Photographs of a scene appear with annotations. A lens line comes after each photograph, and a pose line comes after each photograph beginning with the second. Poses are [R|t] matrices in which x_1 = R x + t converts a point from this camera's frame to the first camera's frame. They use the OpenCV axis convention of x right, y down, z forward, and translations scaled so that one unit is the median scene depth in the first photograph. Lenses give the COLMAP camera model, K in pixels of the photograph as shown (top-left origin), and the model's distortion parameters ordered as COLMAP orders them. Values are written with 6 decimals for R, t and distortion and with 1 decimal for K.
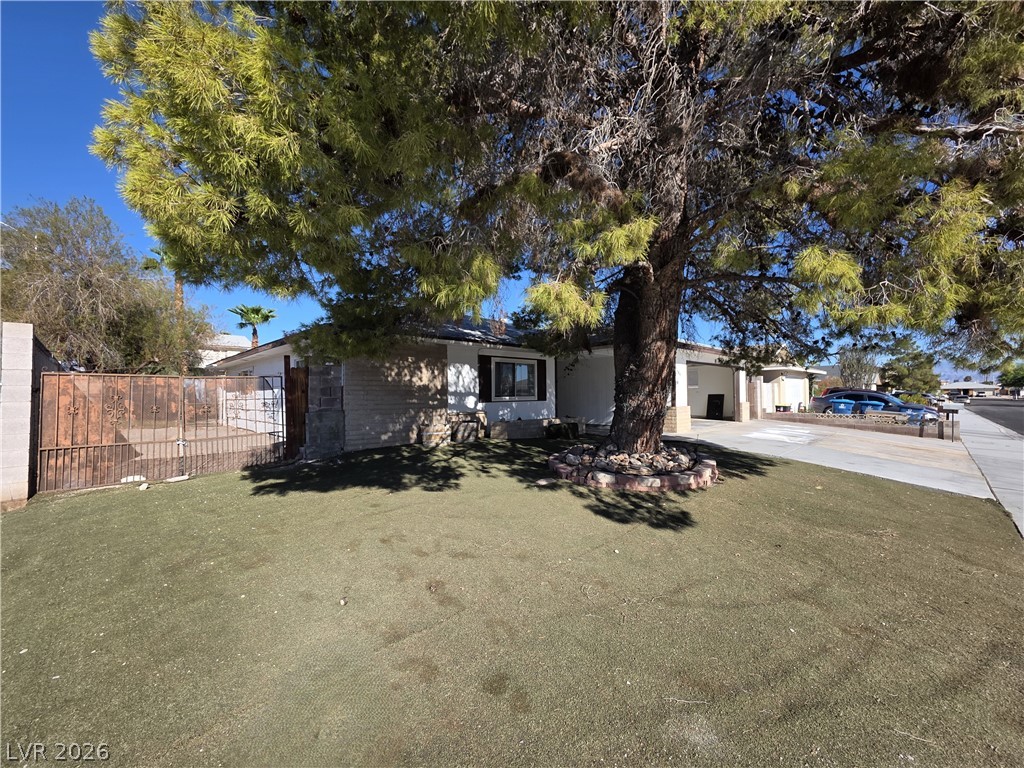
lens RADIAL K [[413.4, 0, 512.1], [0, 413.4, 382.6], [0, 0, 1]] dist [0.001204, -0.000006]
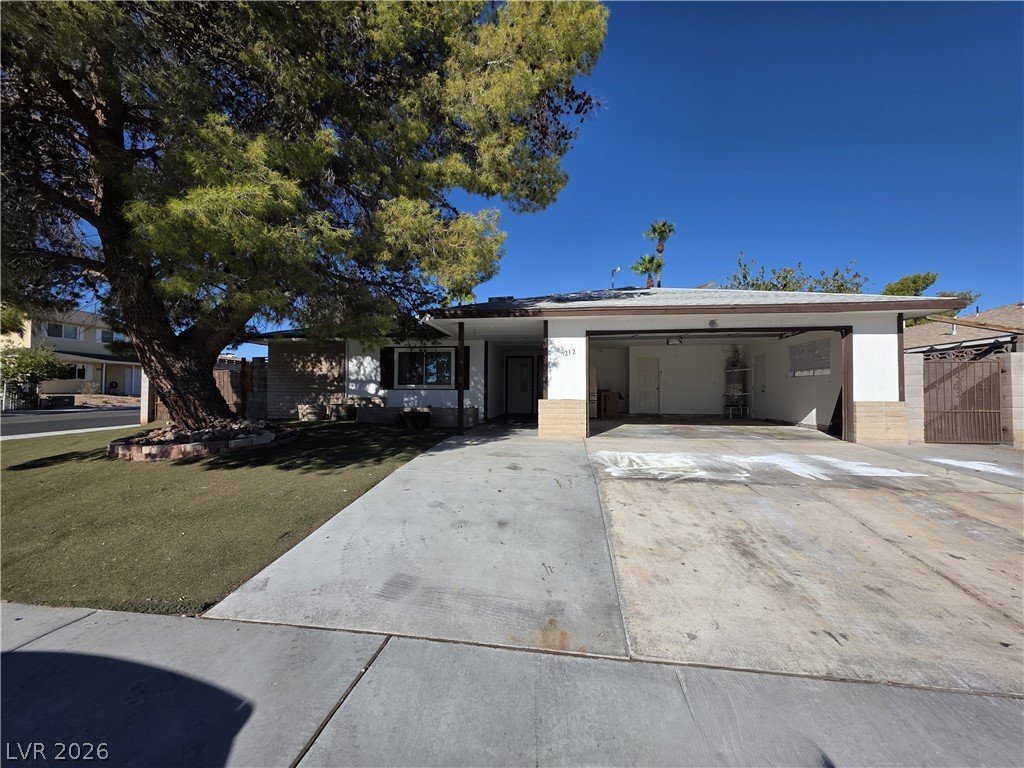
lens RADIAL K [[413.4, 0, 512.1], [0, 413.4, 384.8], [0, 0, 1]] dist [0.001204, -0.000006]
pose [[0.648334, -0.005872, -0.761333, 1.074856], [0.010586, 0.999943, 0.001303, 0.040837], [0.761282, -0.008904, 0.648360, 0.572181]]
